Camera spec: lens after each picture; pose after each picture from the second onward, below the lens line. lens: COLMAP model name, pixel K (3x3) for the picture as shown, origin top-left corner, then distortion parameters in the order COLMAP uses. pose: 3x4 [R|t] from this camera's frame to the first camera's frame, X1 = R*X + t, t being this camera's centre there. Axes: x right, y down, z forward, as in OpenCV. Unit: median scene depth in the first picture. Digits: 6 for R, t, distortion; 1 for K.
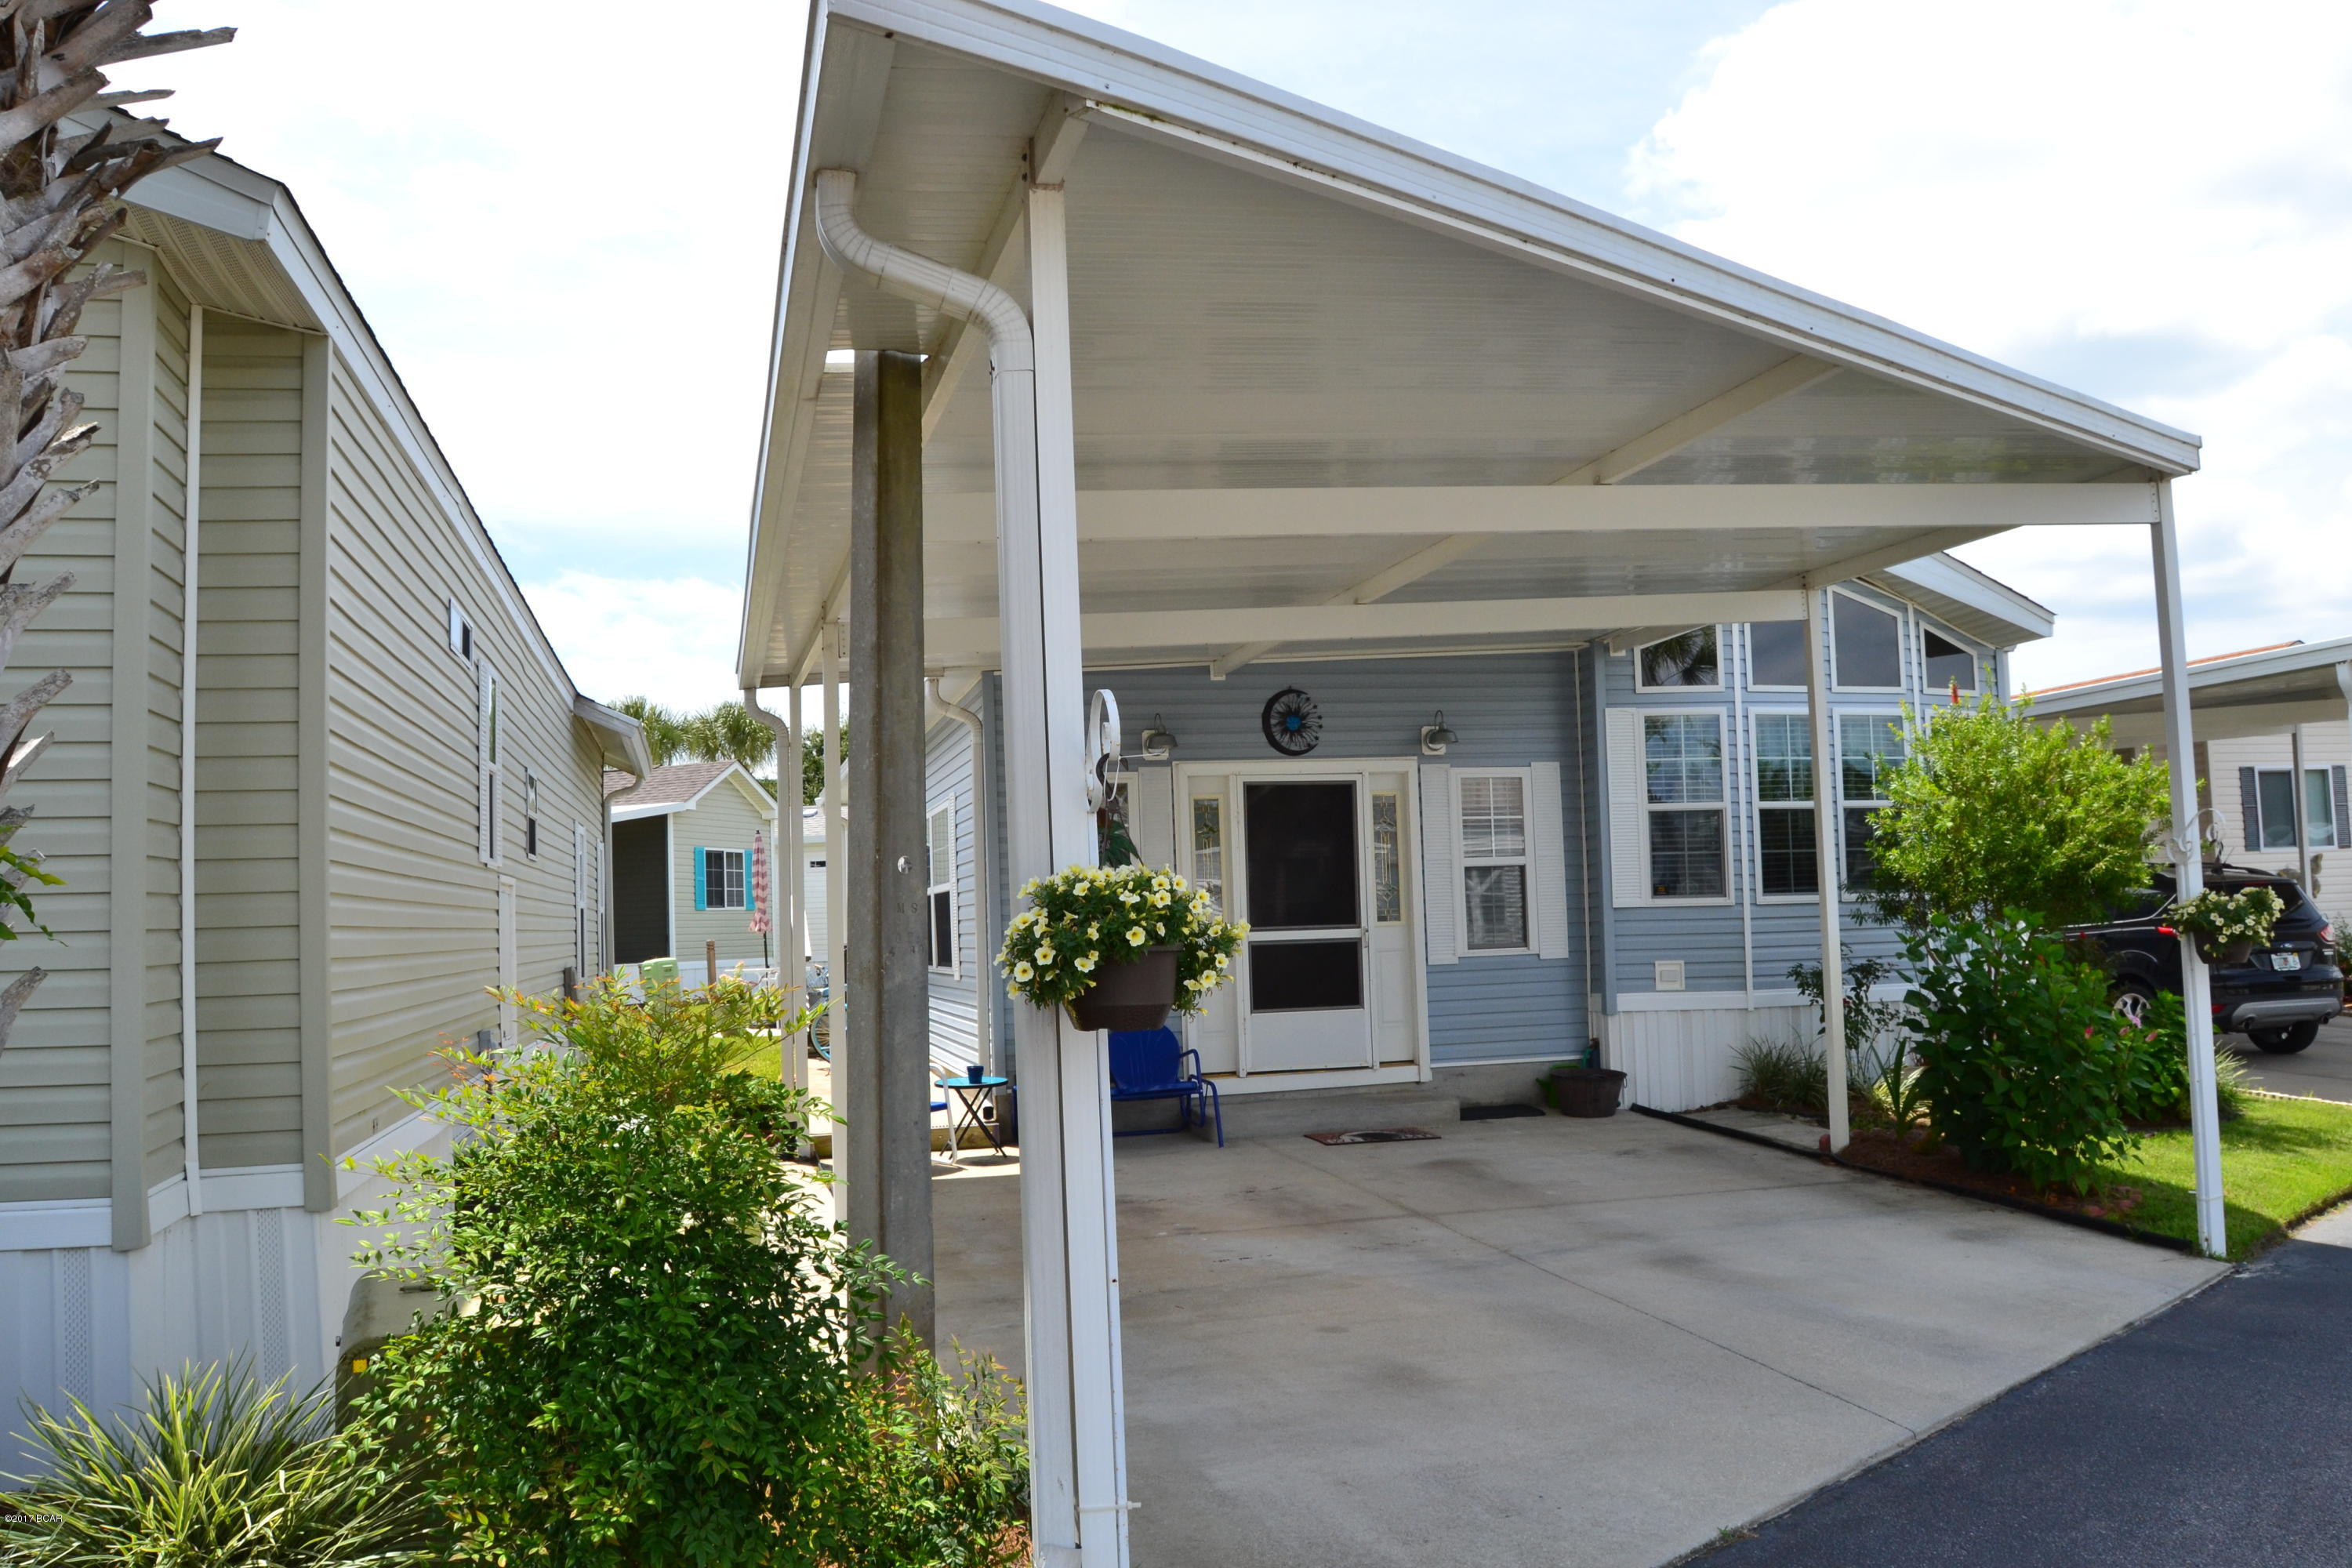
lens RADIAL K [[1870.4, 0, 1176.0], [0, 1870.4, 784.0], [0, 0, 1]] dist [-0.080424, 0.013033]
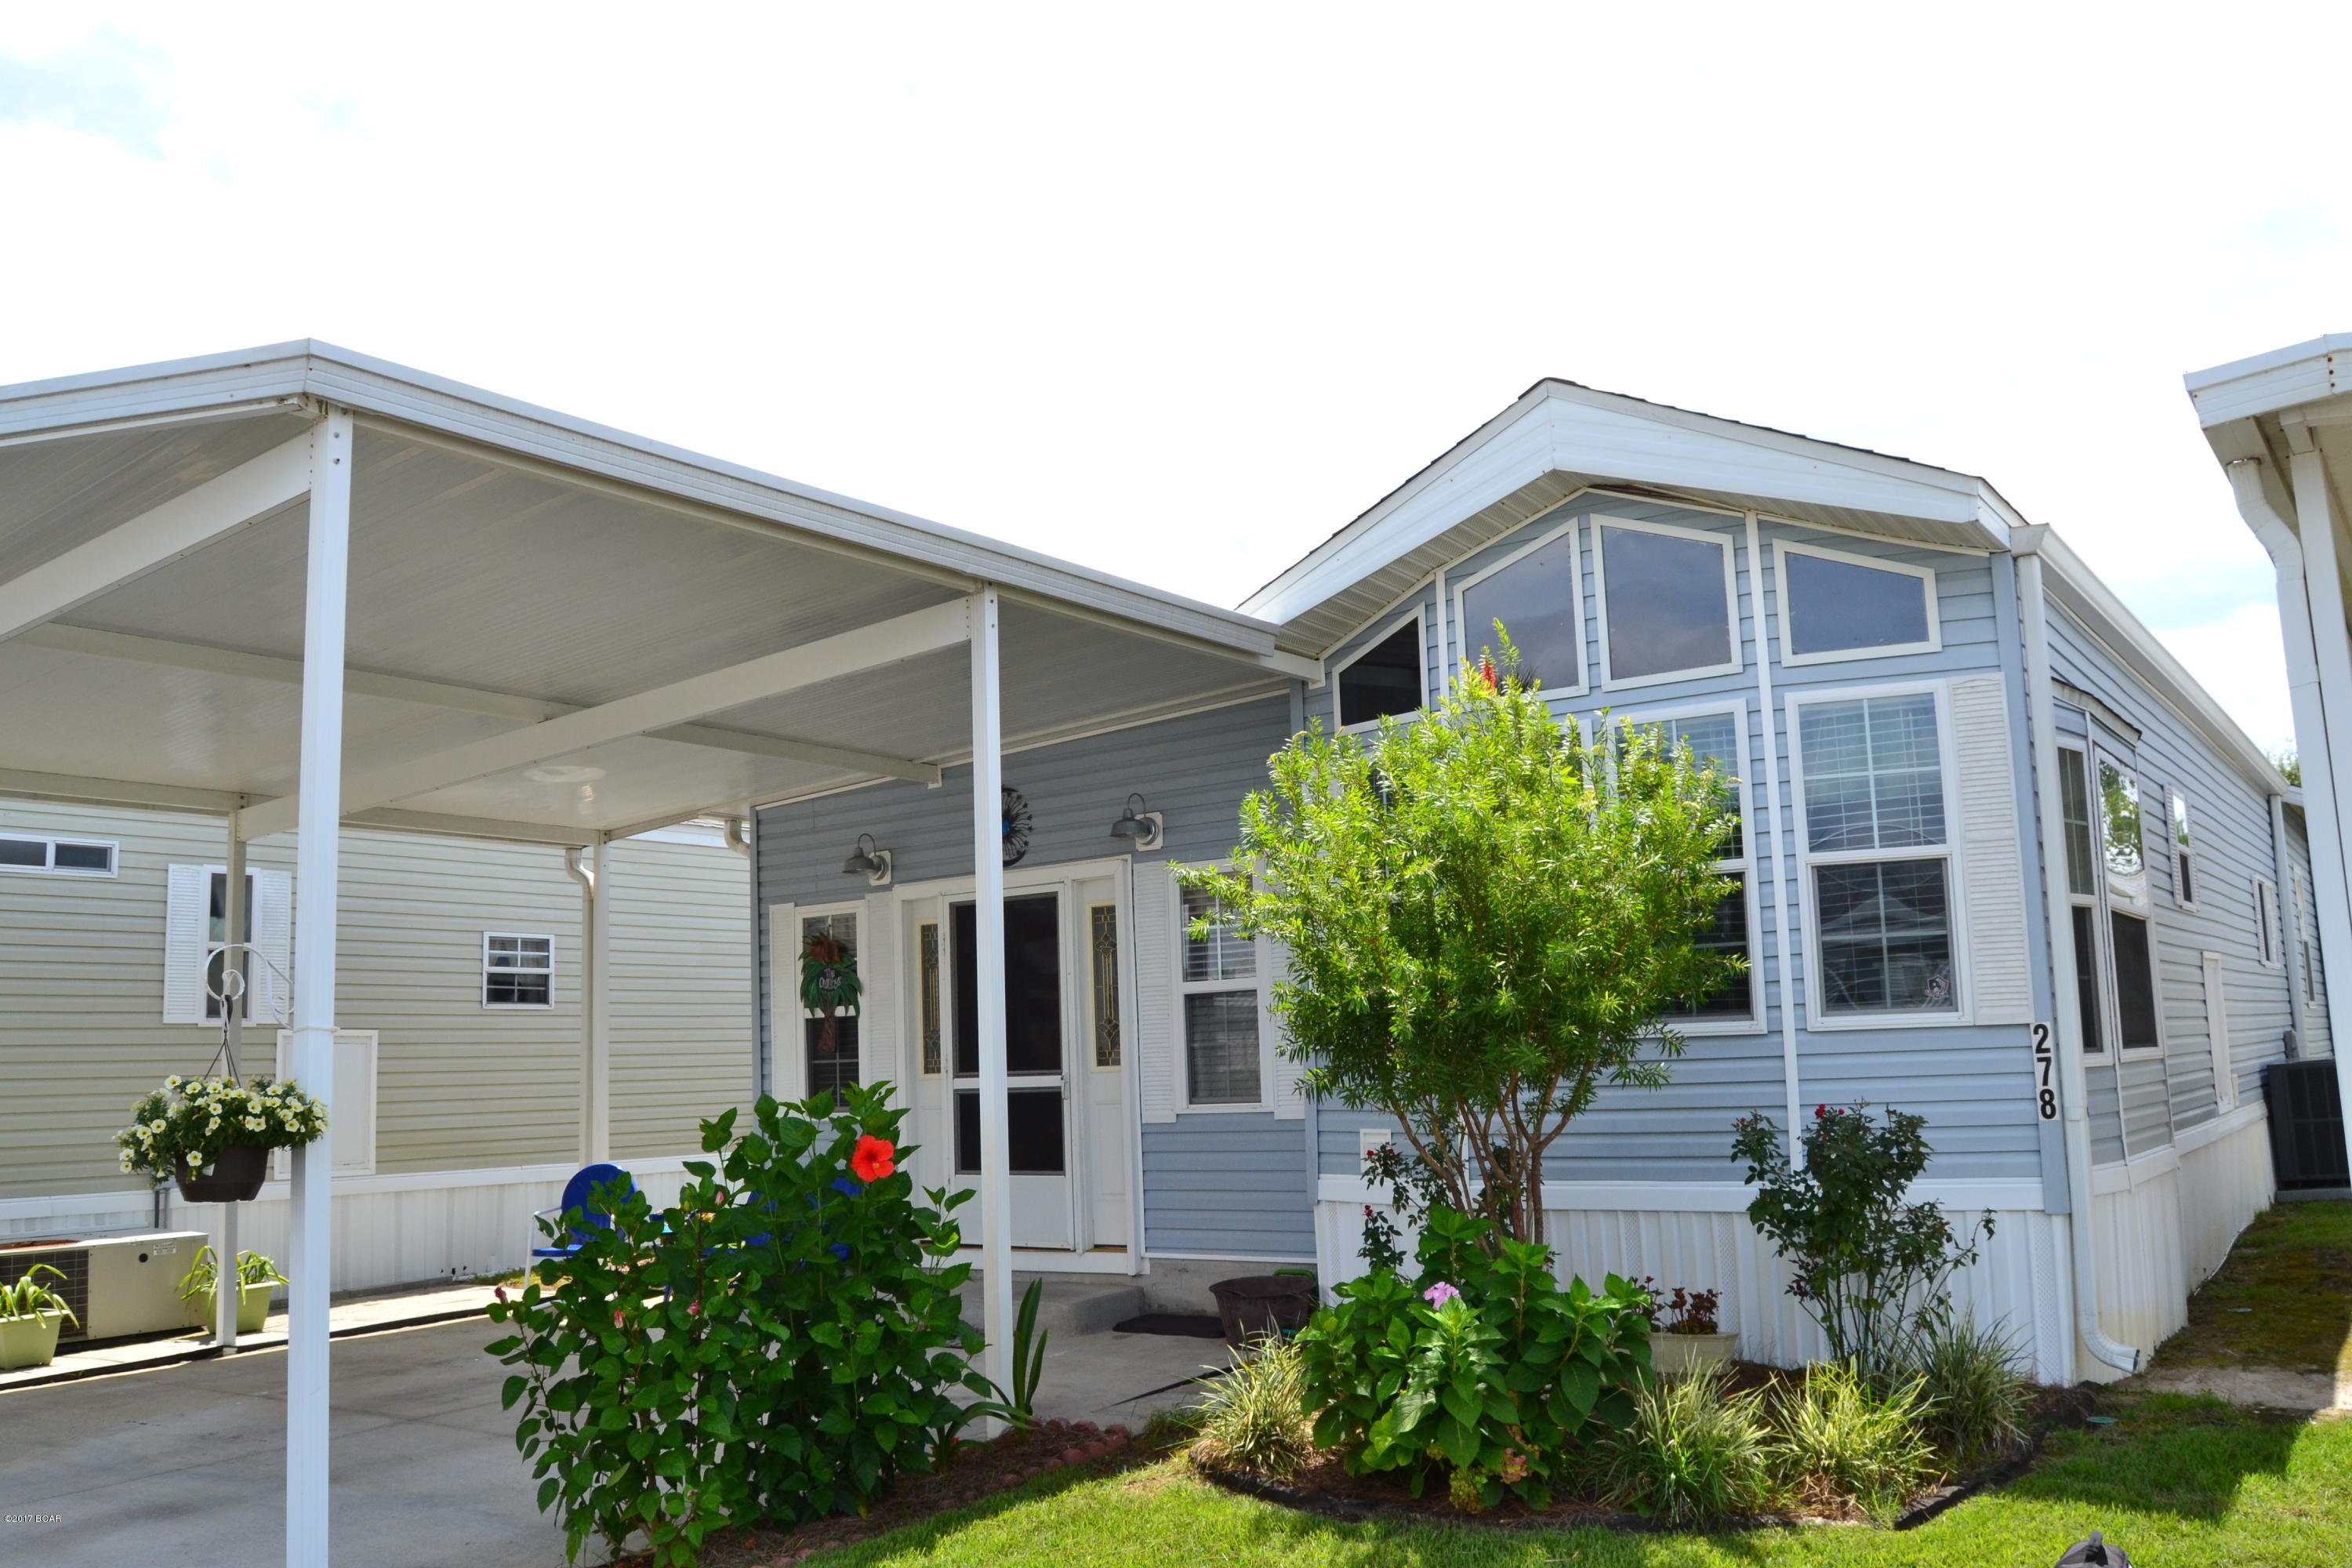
lens RADIAL K [[1870.4, 0, 1176.0], [0, 1870.4, 784.0], [0, 0, 1]] dist [-0.080424, 0.013033]
pose [[0.646923, -0.106620, -0.755064, 0.747173], [0.072268, 0.994293, -0.078483, 0.019216], [0.759123, -0.003795, 0.650936, 0.512130]]
